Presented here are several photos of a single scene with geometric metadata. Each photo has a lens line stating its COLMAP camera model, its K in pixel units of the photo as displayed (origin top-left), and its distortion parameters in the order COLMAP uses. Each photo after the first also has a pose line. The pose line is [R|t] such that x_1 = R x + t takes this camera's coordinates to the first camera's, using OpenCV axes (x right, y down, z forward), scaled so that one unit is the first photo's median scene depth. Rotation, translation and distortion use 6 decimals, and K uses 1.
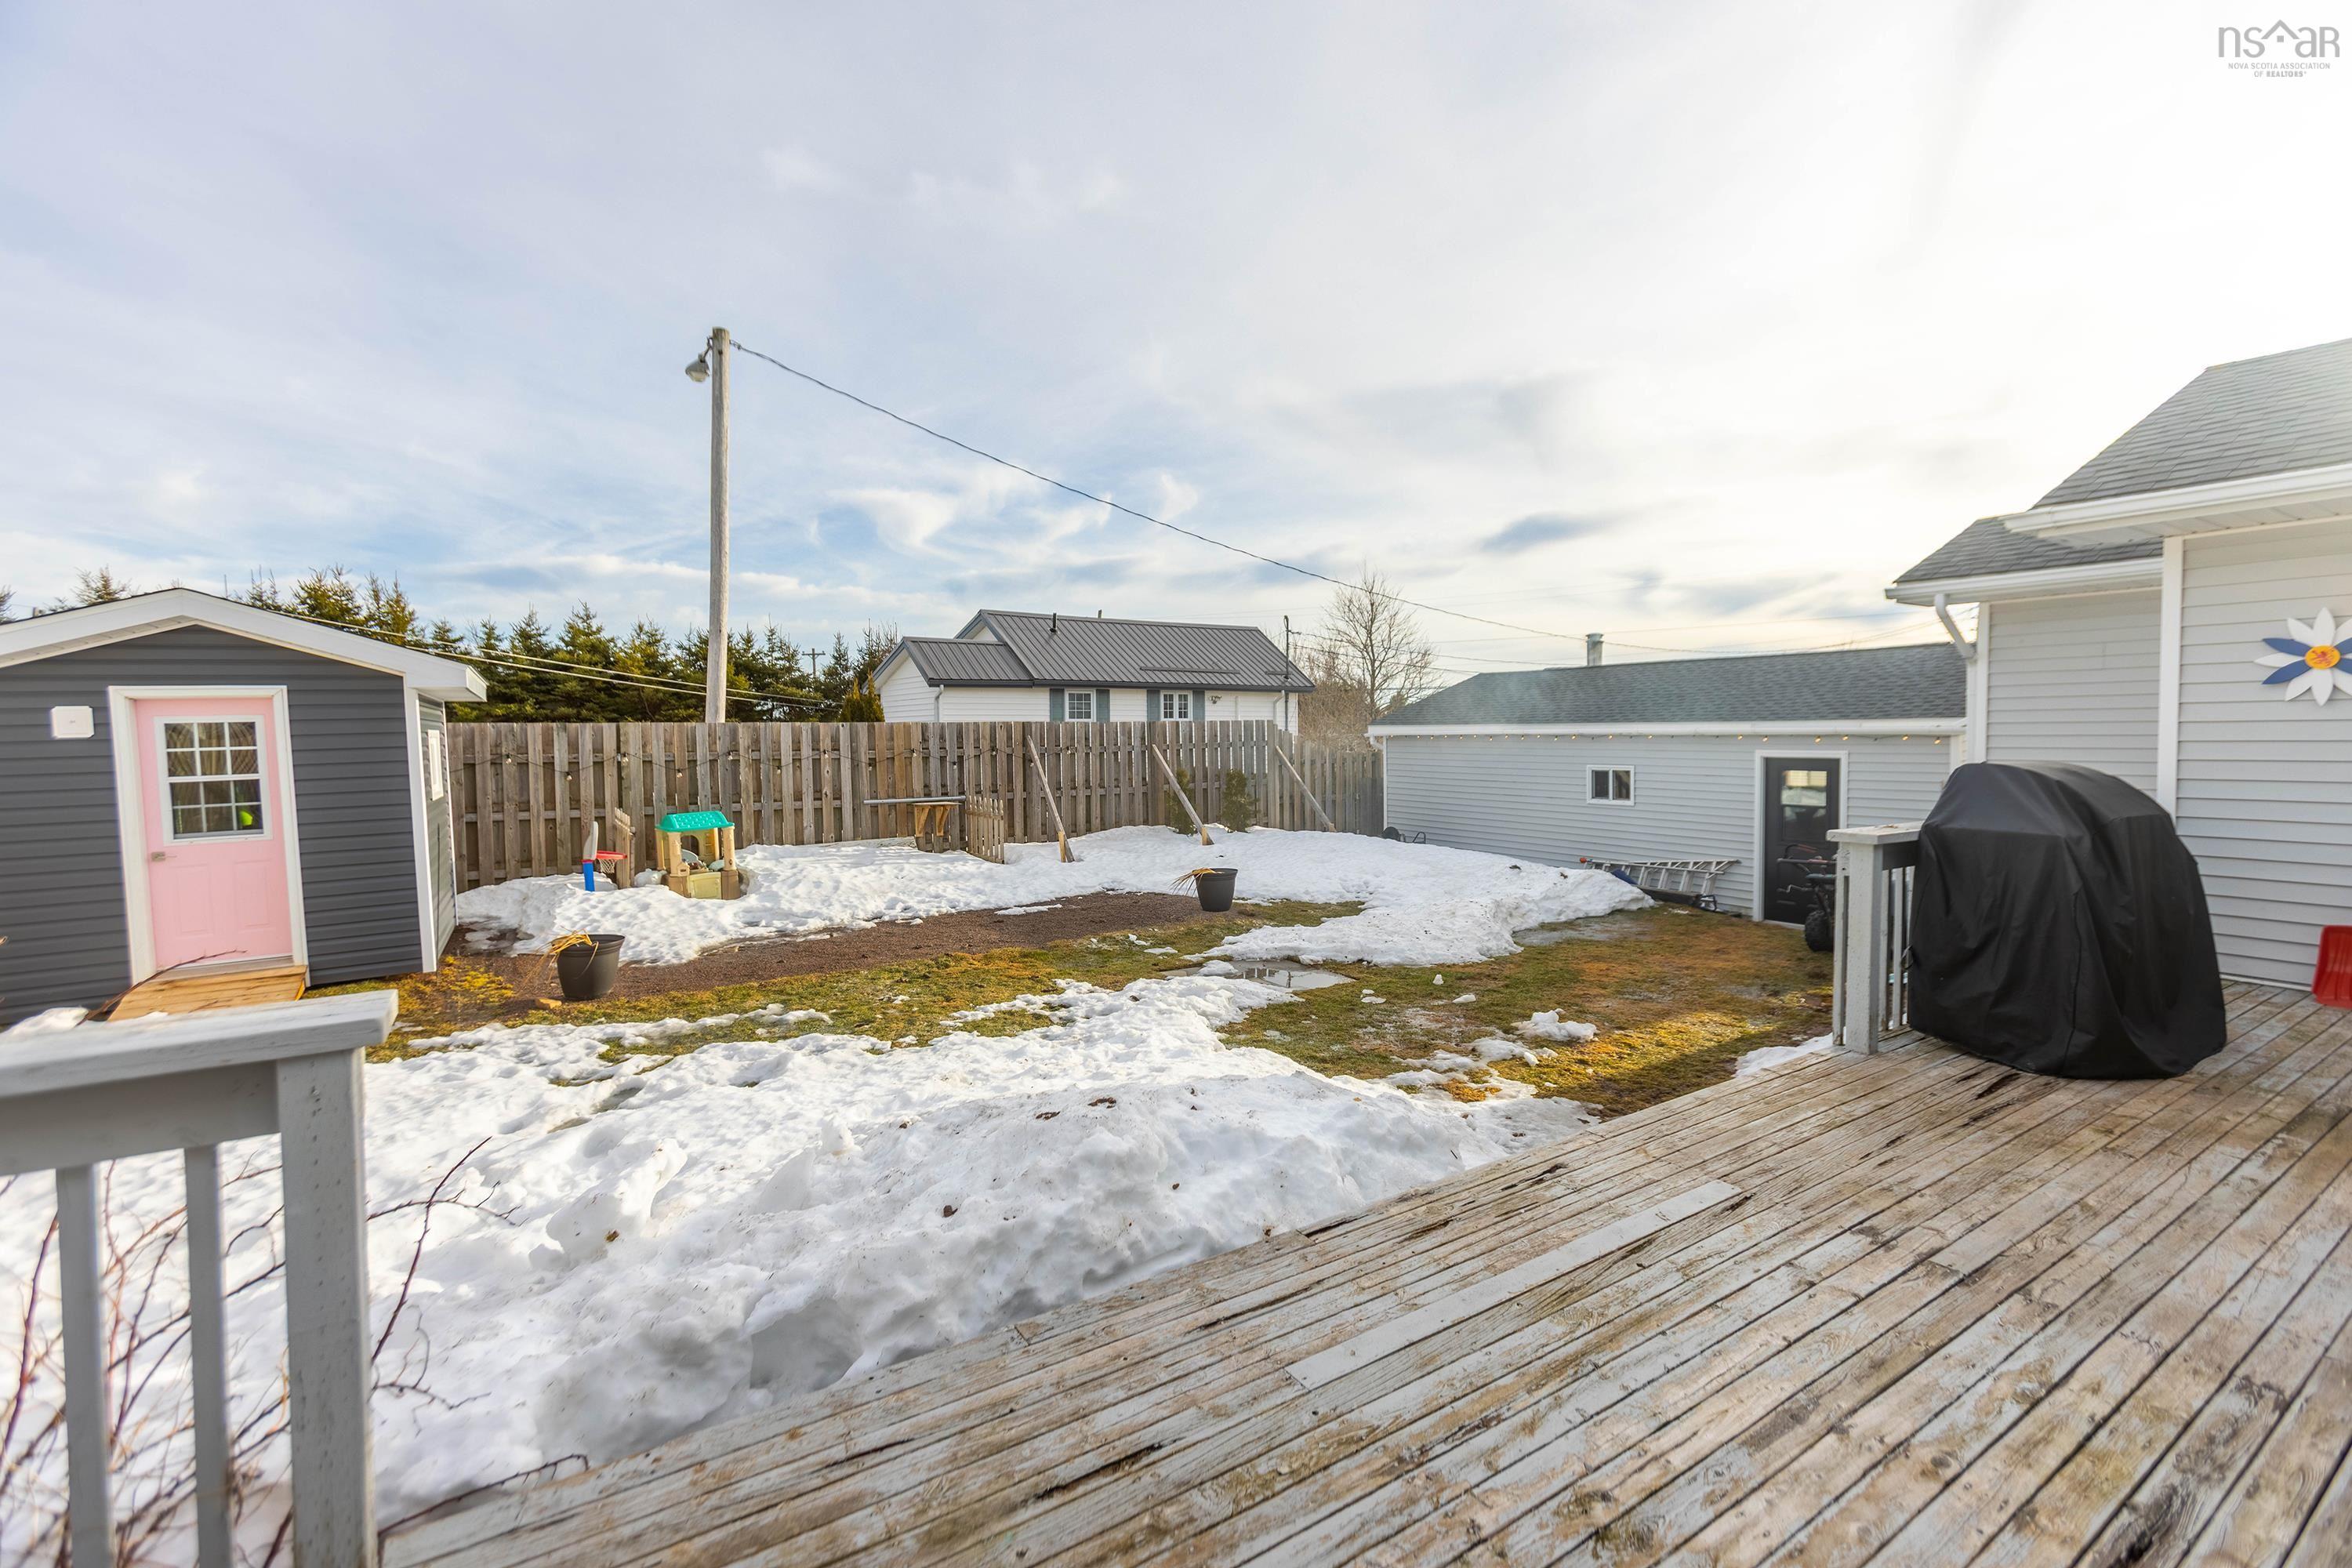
lens RADIAL K [[1054.3, 0, 1178.6], [0, 1054.3, 791.1], [0, 0, 1]] dist [-0.013754, 0.009038]
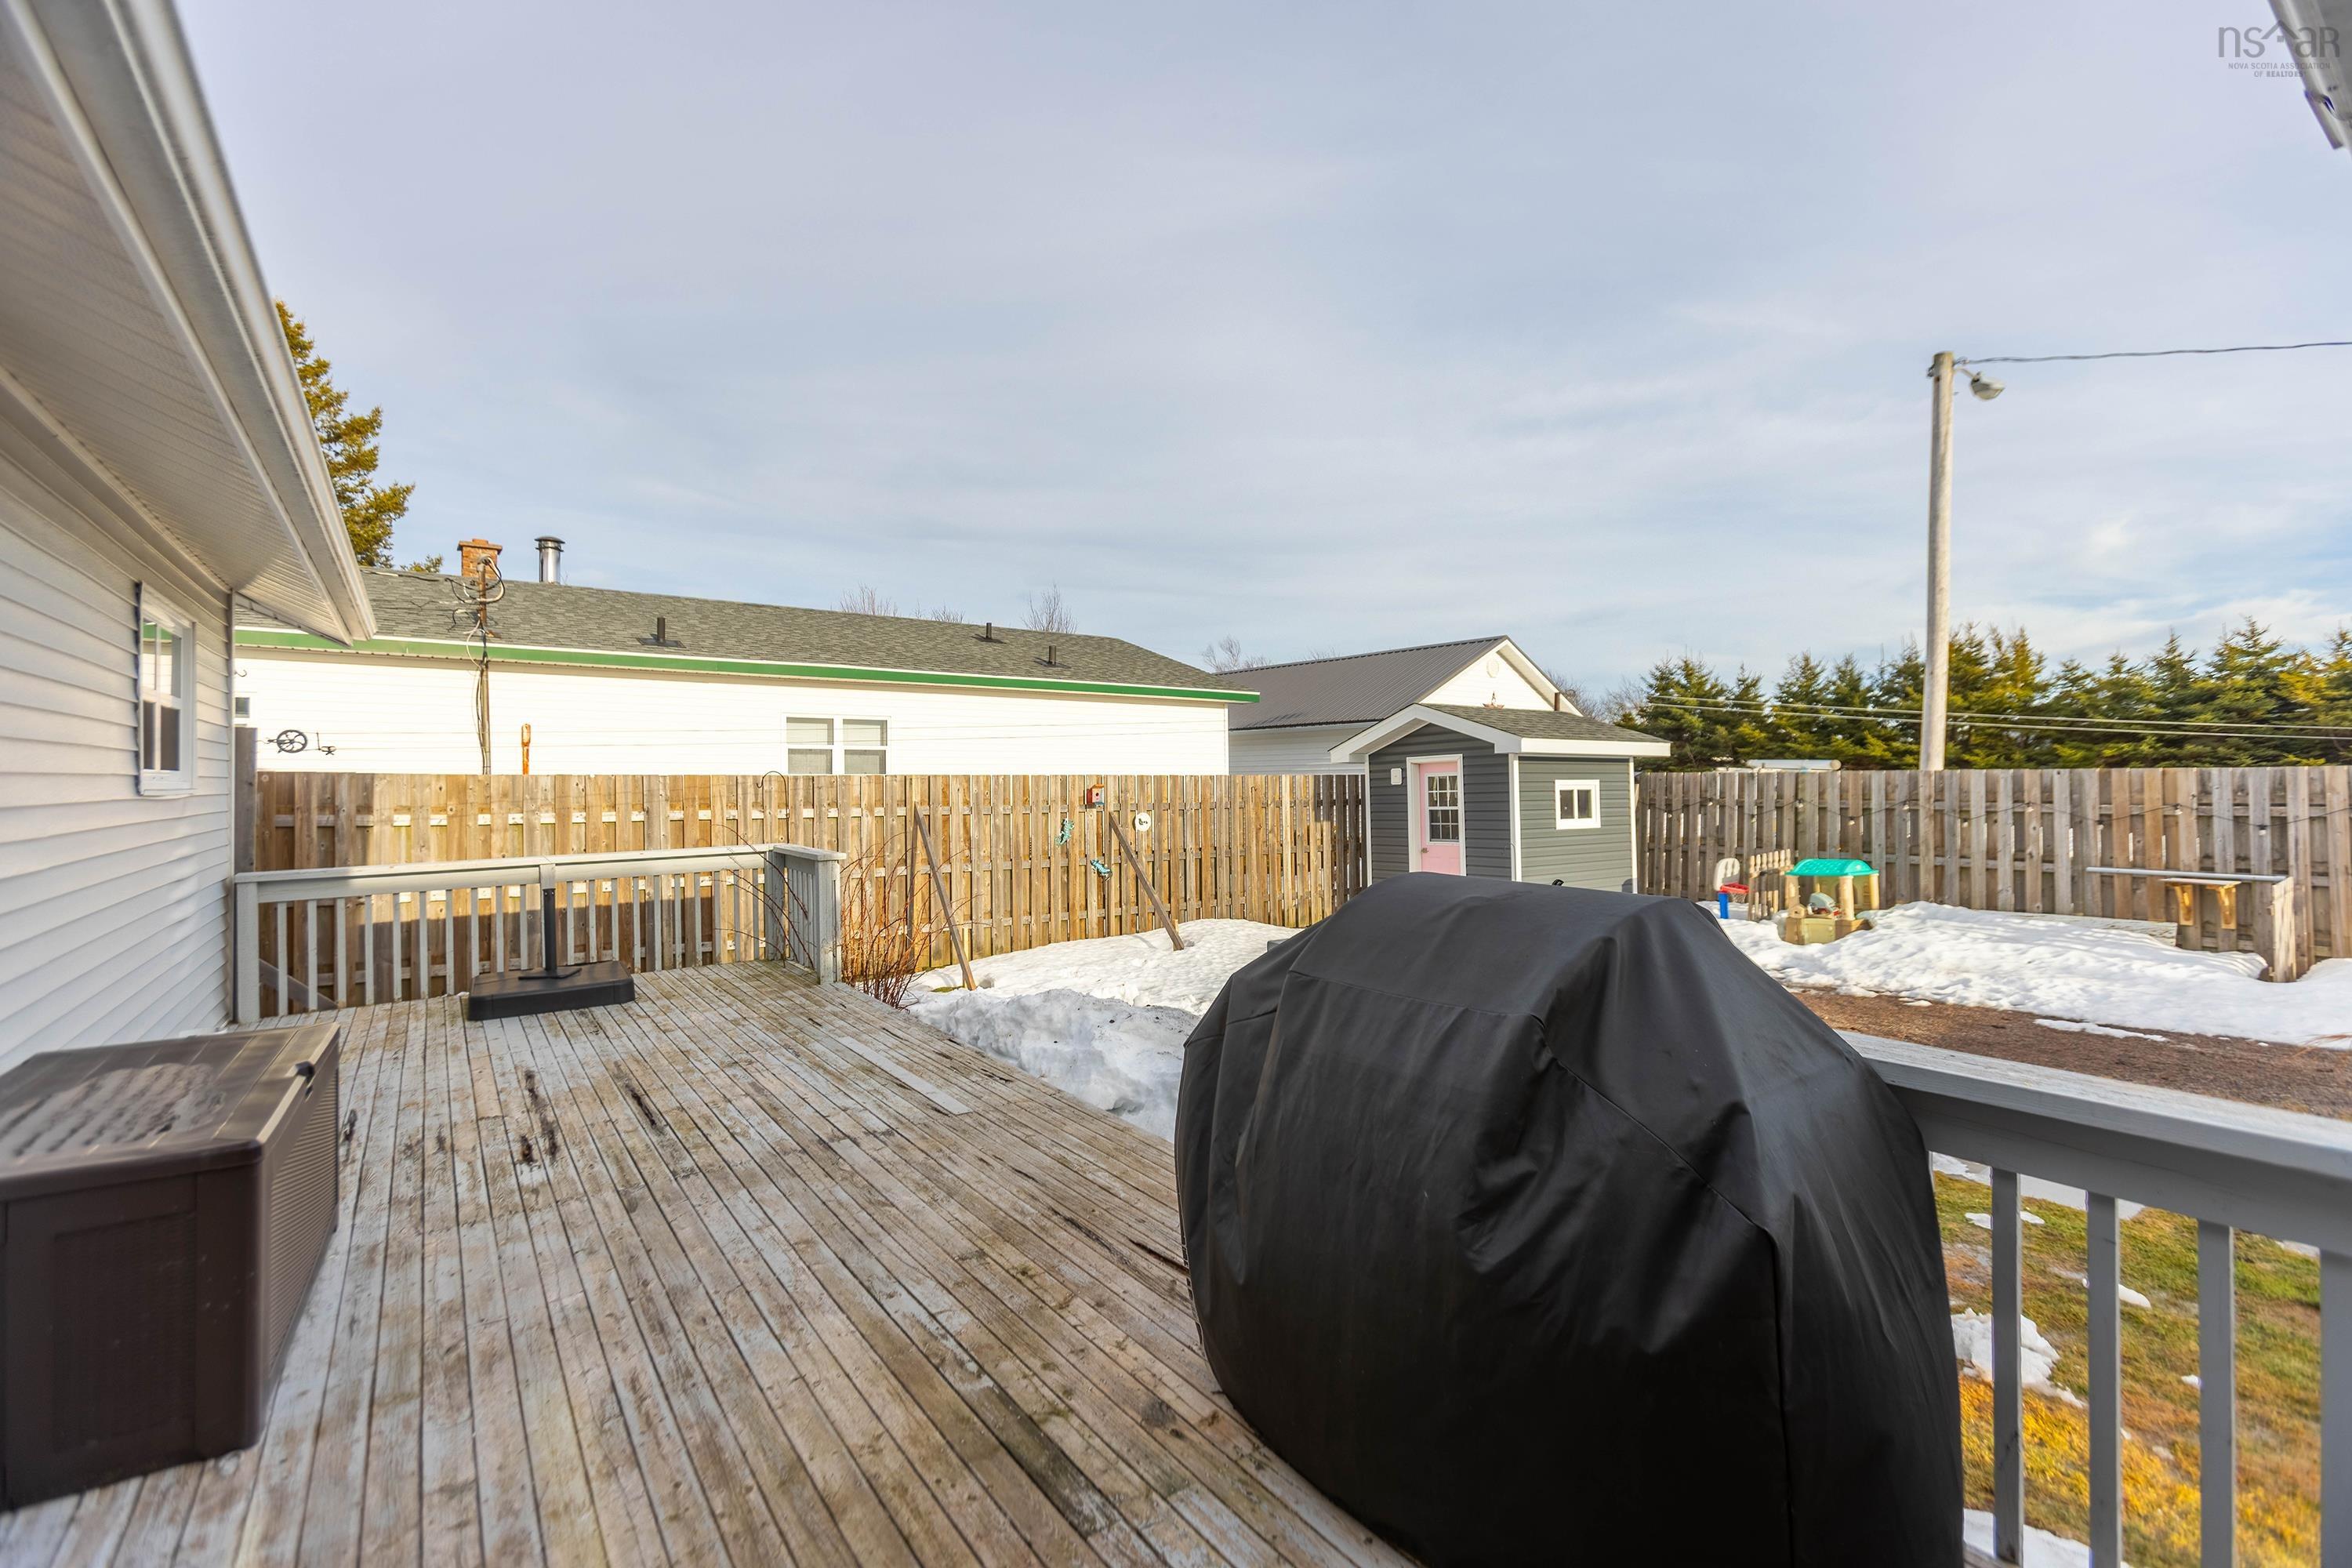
lens RADIAL K [[1054.3, 0, 1180.9], [0, 1054.3, 777.0], [0, 0, 1]] dist [-0.013754, 0.009038]
pose [[0.037376, 0.004122, -0.999293, 0.825429], [-0.050709, 0.998711, 0.002223, -0.046201], [0.998014, 0.050590, 0.037536, 0.502492]]
